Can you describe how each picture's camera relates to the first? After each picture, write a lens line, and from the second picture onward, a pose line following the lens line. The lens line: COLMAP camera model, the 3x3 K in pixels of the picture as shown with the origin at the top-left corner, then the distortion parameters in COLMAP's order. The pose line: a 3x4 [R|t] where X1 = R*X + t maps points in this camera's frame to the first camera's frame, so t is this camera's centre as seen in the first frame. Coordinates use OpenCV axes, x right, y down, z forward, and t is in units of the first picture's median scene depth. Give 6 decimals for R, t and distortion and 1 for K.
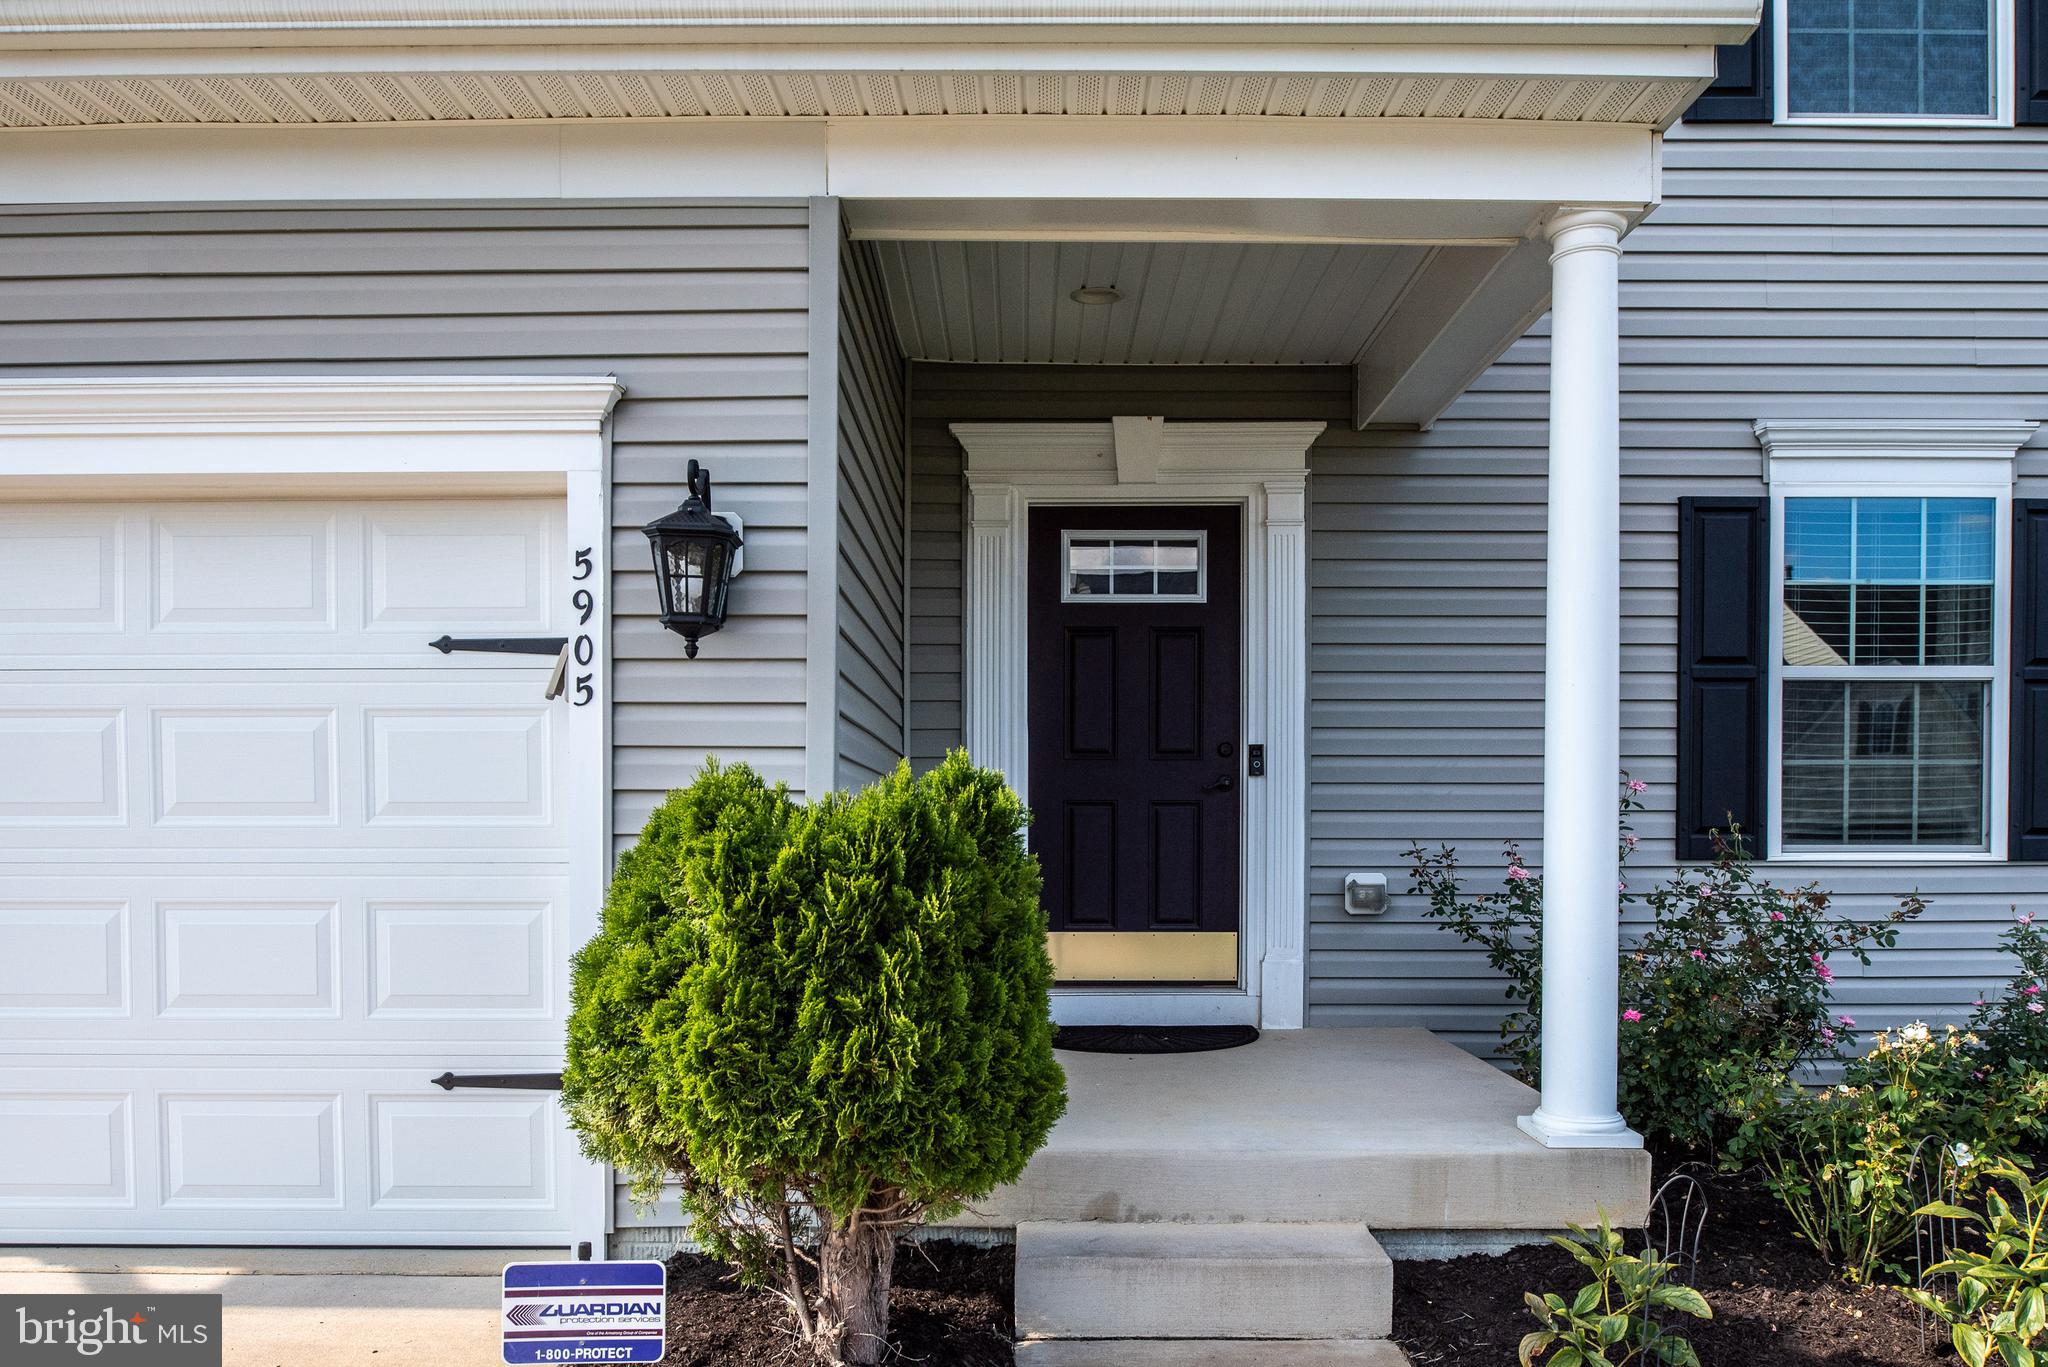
lens RADIAL K [[1480.9, 0, 751.7], [0, 1480.9, 810.4], [0, 0, 1]] dist [-0.010502, -0.005388]
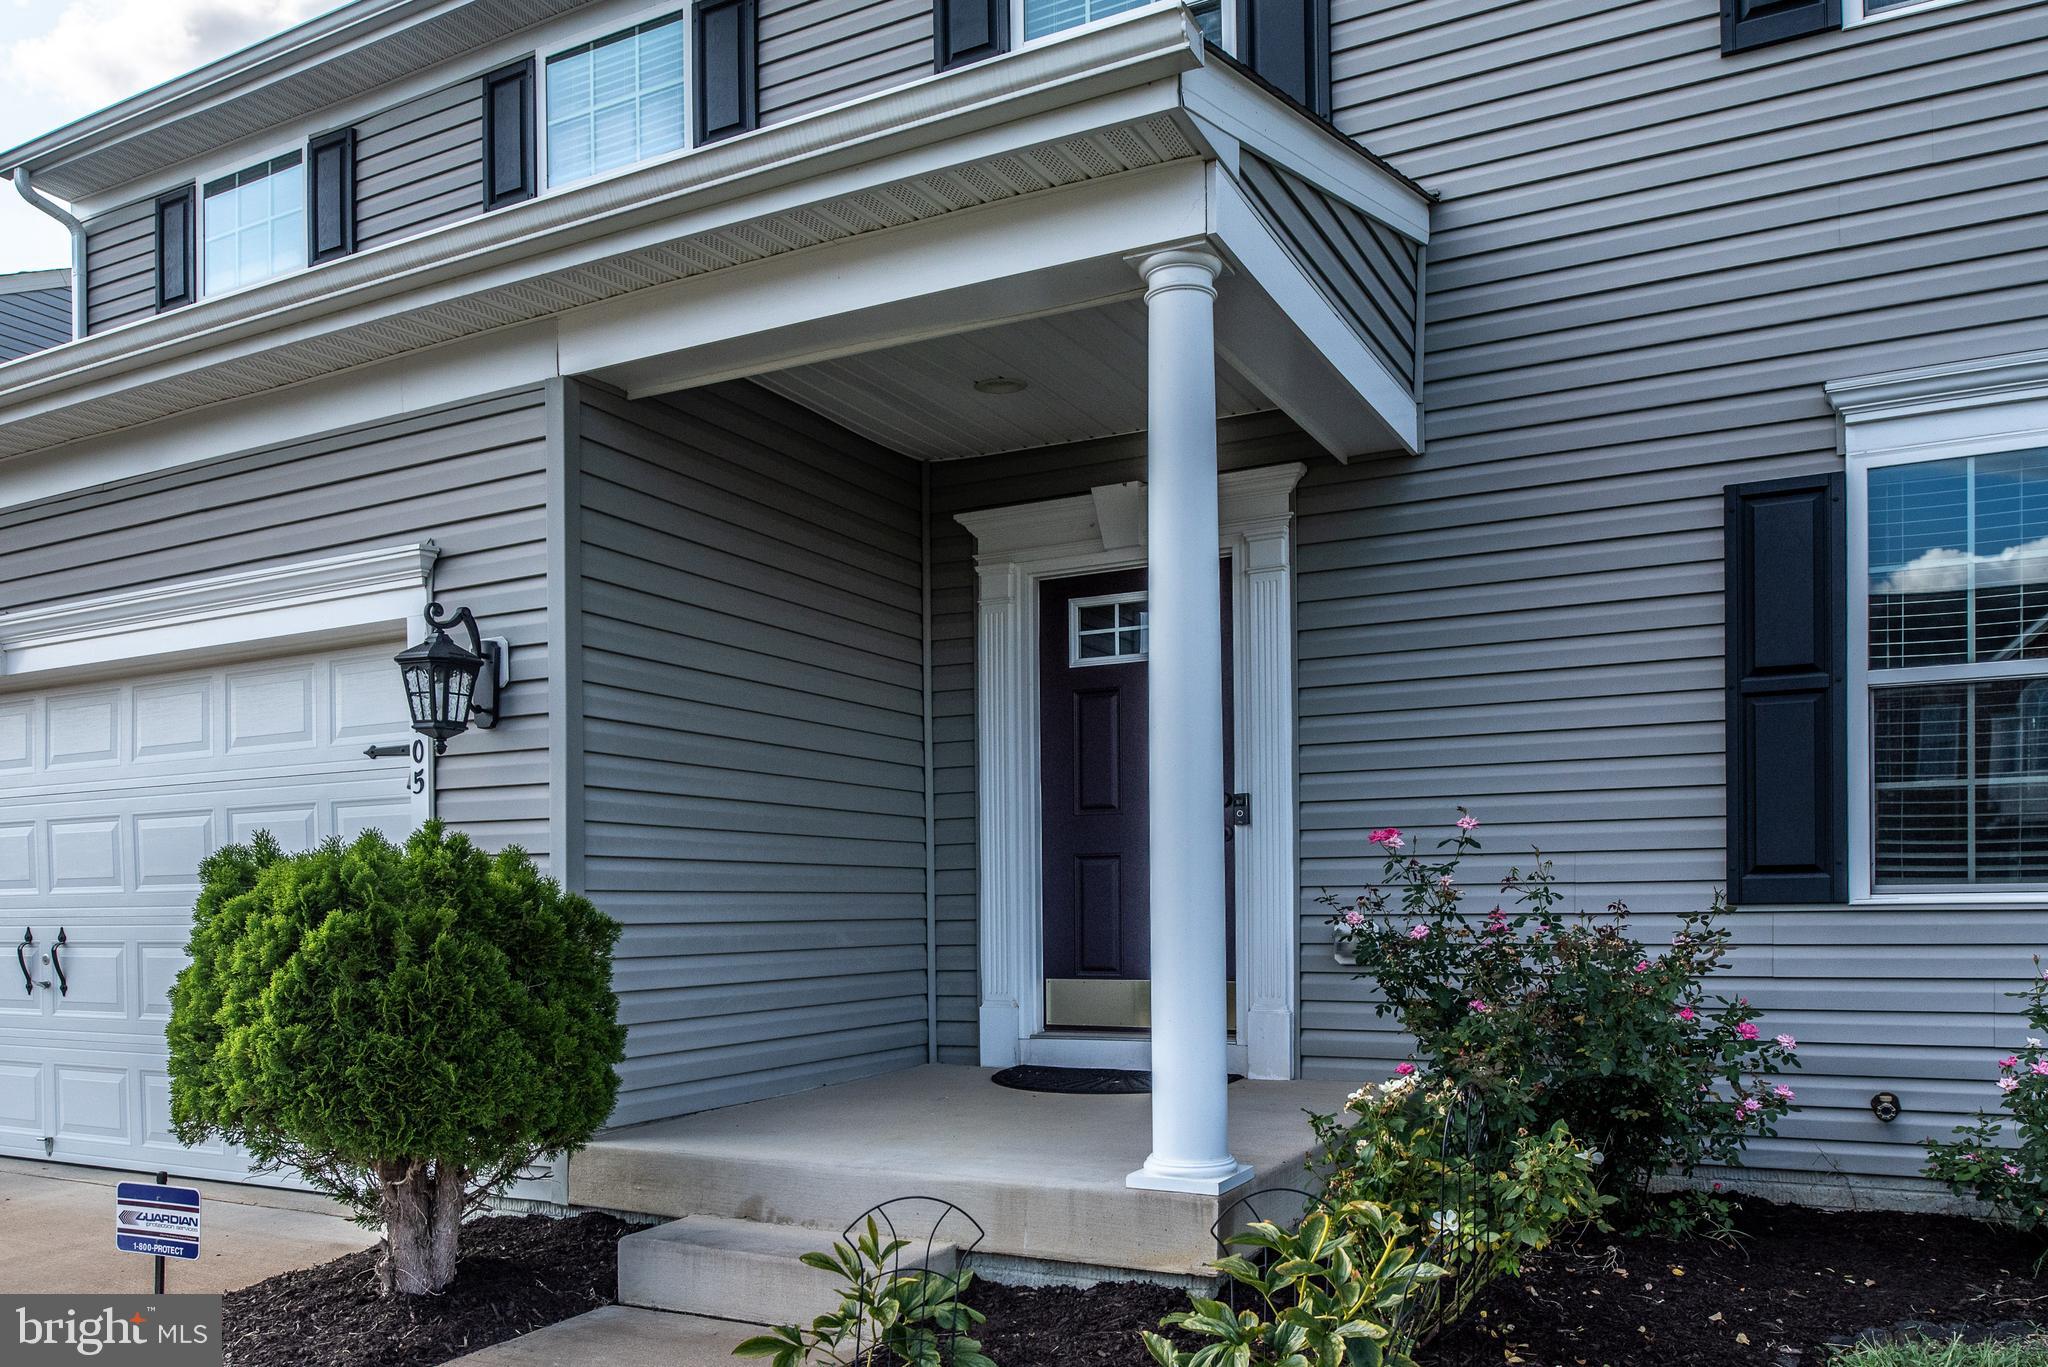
lens RADIAL K [[1455.8, 0, 1021.8], [0, 1455.8, 870.3], [0, 0, 1]] dist [-0.009742, -0.003243]
pose [[0.896437, -0.021230, -0.442663, 0.891304], [0.018474, 0.999774, -0.010539, 0.020148], [0.442787, 0.001270, 0.896626, 0.072923]]
